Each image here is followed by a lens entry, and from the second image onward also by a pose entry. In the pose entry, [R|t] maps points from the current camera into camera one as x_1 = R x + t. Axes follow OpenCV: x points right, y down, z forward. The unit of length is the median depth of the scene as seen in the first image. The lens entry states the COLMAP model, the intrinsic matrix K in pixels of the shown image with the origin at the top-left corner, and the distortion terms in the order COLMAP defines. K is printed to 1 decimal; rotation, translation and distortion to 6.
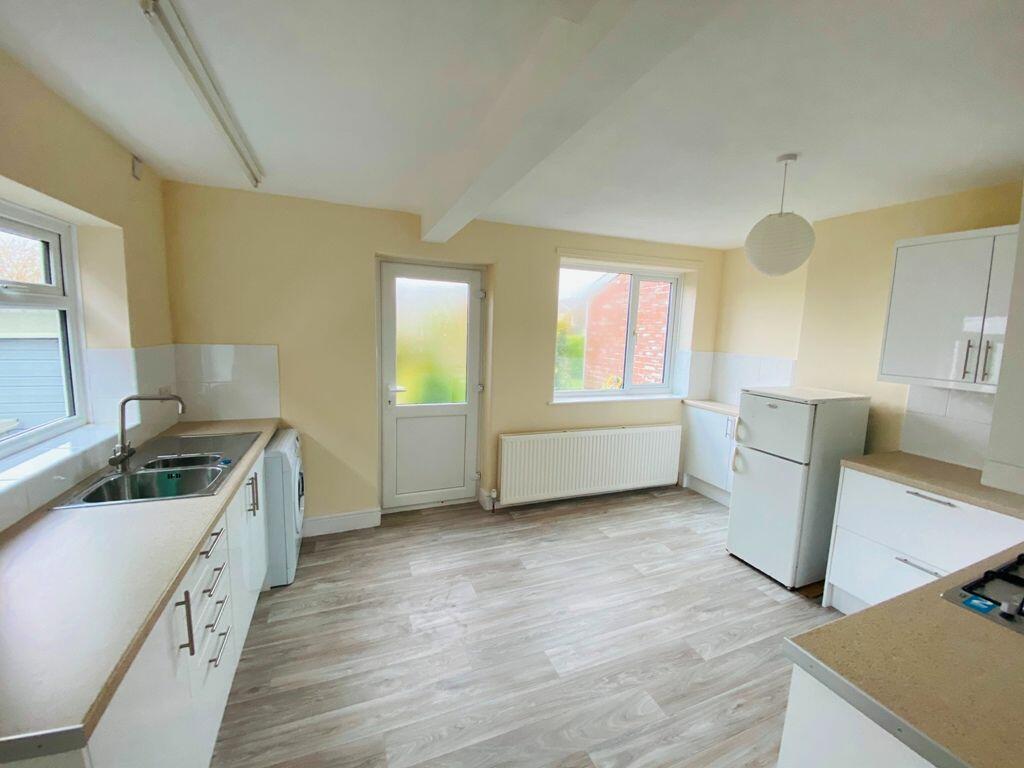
lens RADIAL K [[416.3, 0, 516.4], [0, 416.3, 379.8], [0, 0, 1]] dist [0.056668, -0.034322]
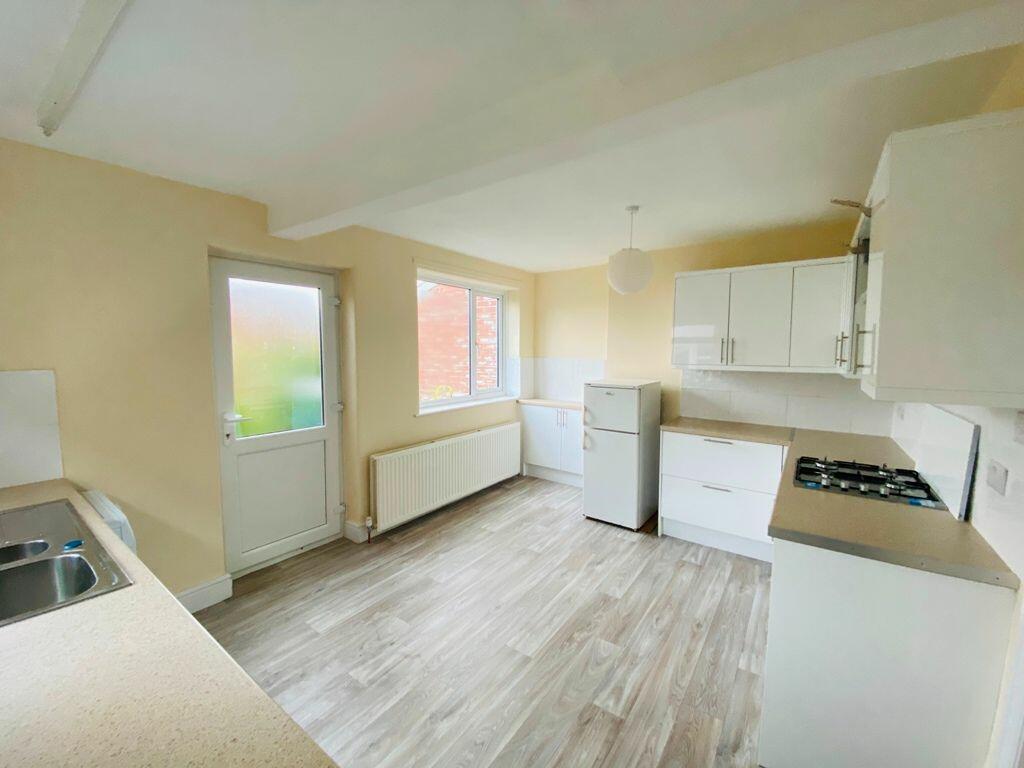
lens RADIAL K [[416.3, 0, 516.4], [0, 416.3, 379.8], [0, 0, 1]] dist [0.056668, -0.034322]
pose [[0.849075, -0.070971, 0.523483, -0.260658], [0.089383, 0.995948, -0.009952, 0.004970], [-0.520655, 0.055240, 0.851978, 0.043288]]
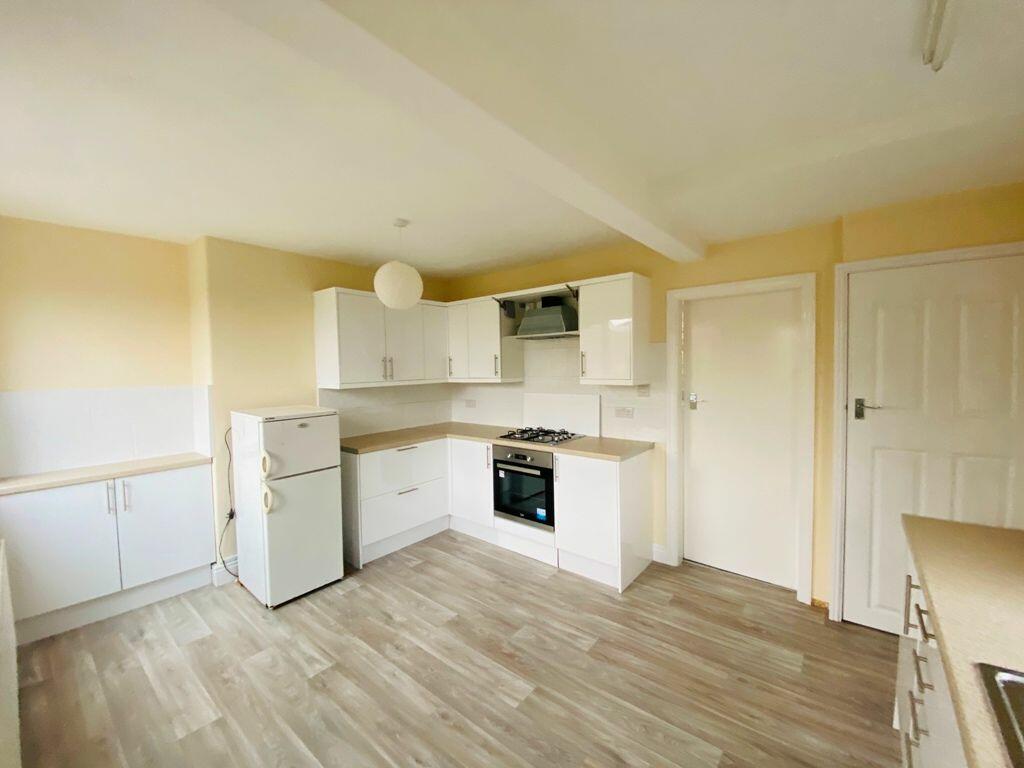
lens RADIAL K [[416.3, 0, 516.4], [0, 416.3, 379.8], [0, 0, 1]] dist [0.056668, -0.034322]
pose [[-0.473715, -0.059740, 0.878650, -0.433909], [0.105501, 0.986662, 0.123963, -0.098087], [-0.874336, 0.151422, -0.461094, 0.830665]]
